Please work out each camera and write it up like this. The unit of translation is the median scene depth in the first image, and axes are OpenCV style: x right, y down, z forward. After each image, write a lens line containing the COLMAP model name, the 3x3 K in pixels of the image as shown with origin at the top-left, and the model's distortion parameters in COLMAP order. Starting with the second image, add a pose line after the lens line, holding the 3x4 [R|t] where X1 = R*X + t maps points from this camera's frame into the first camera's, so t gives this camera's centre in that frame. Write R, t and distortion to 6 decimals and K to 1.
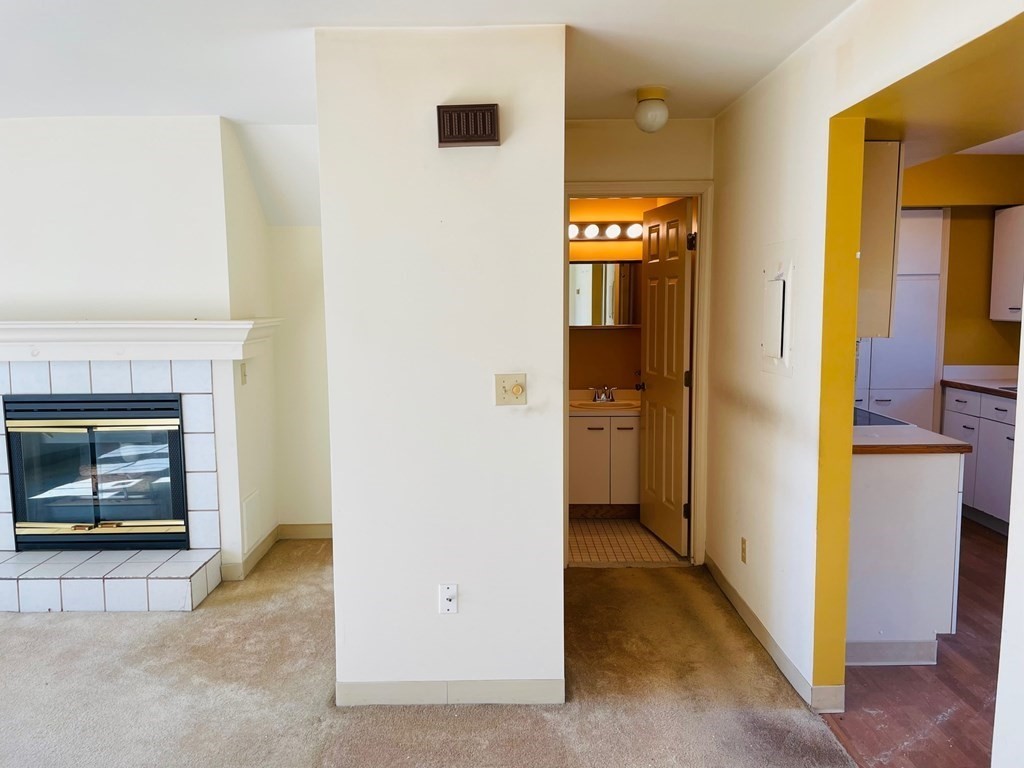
lens RADIAL K [[778.0, 0, 514.7], [0, 778.0, 378.2], [0, 0, 1]] dist [0.081354, -0.124245]
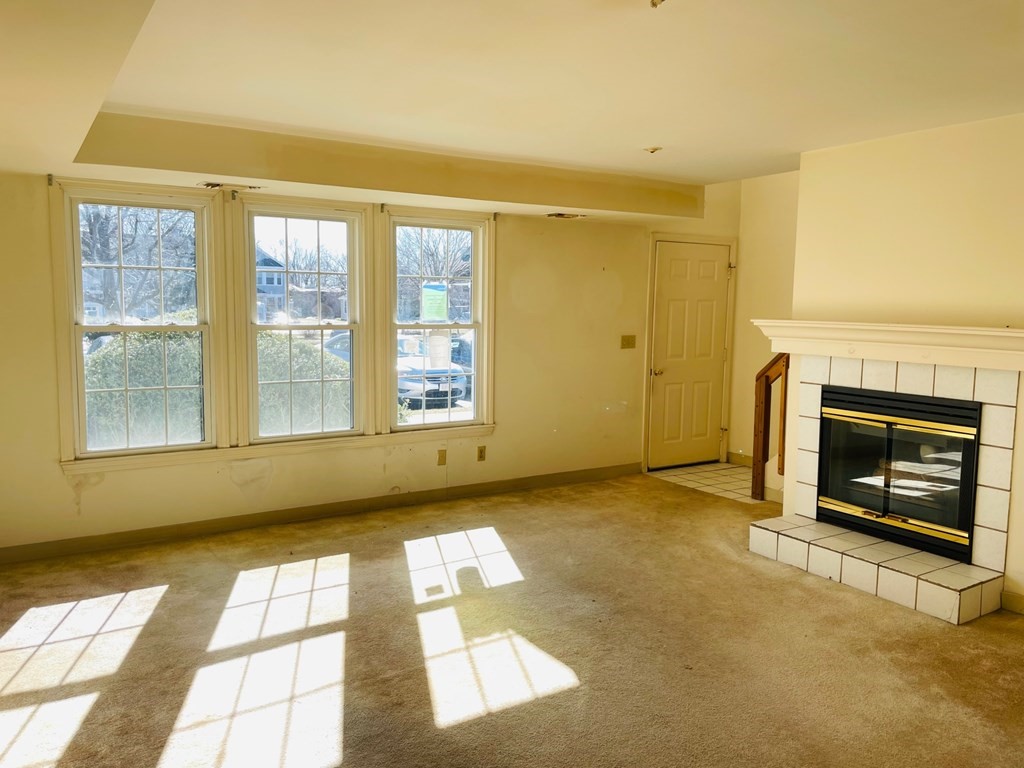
lens RADIAL K [[778.0, 0, 514.7], [0, 778.0, 378.2], [0, 0, 1]] dist [0.081354, -0.124245]
pose [[0.523567, 0.100251, -0.846066, 0.090025], [-0.104868, 0.993085, 0.052776, -0.001472], [0.845506, 0.061093, 0.530459, 0.002867]]
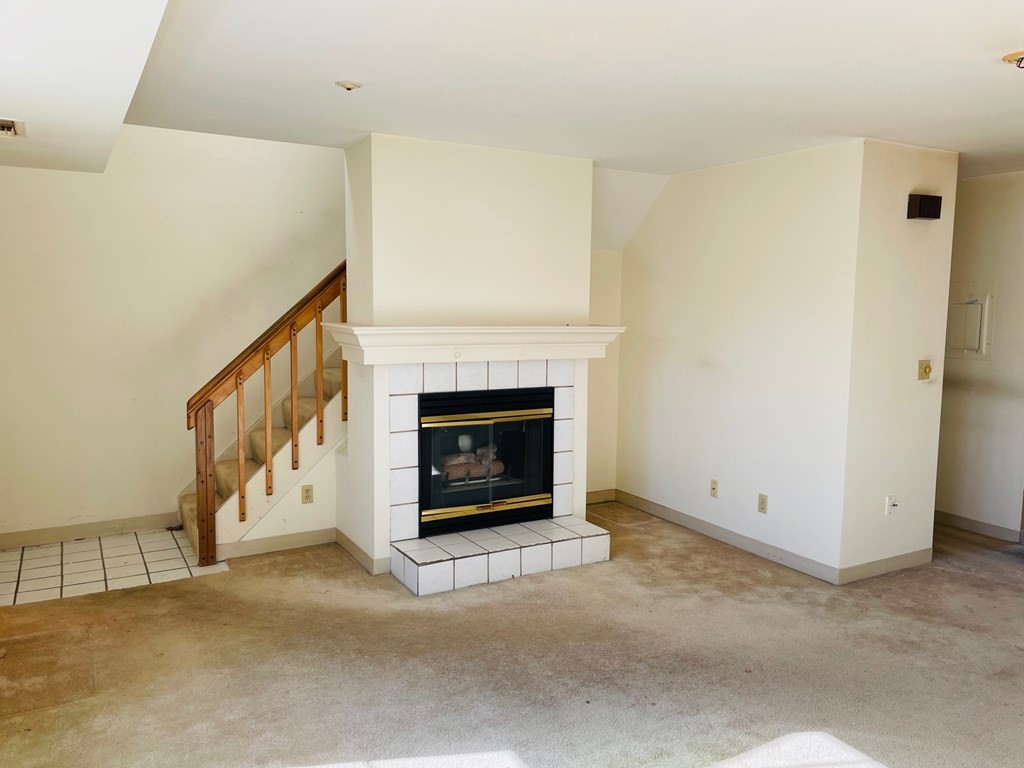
lens RADIAL K [[778.0, 0, 514.7], [0, 778.0, 378.2], [0, 0, 1]] dist [0.081354, -0.124245]
pose [[0.871532, -0.027915, 0.489543, -1.061130], [0.030866, 0.999521, 0.002044, 0.001733], [-0.489366, 0.013329, 0.871976, -0.005058]]
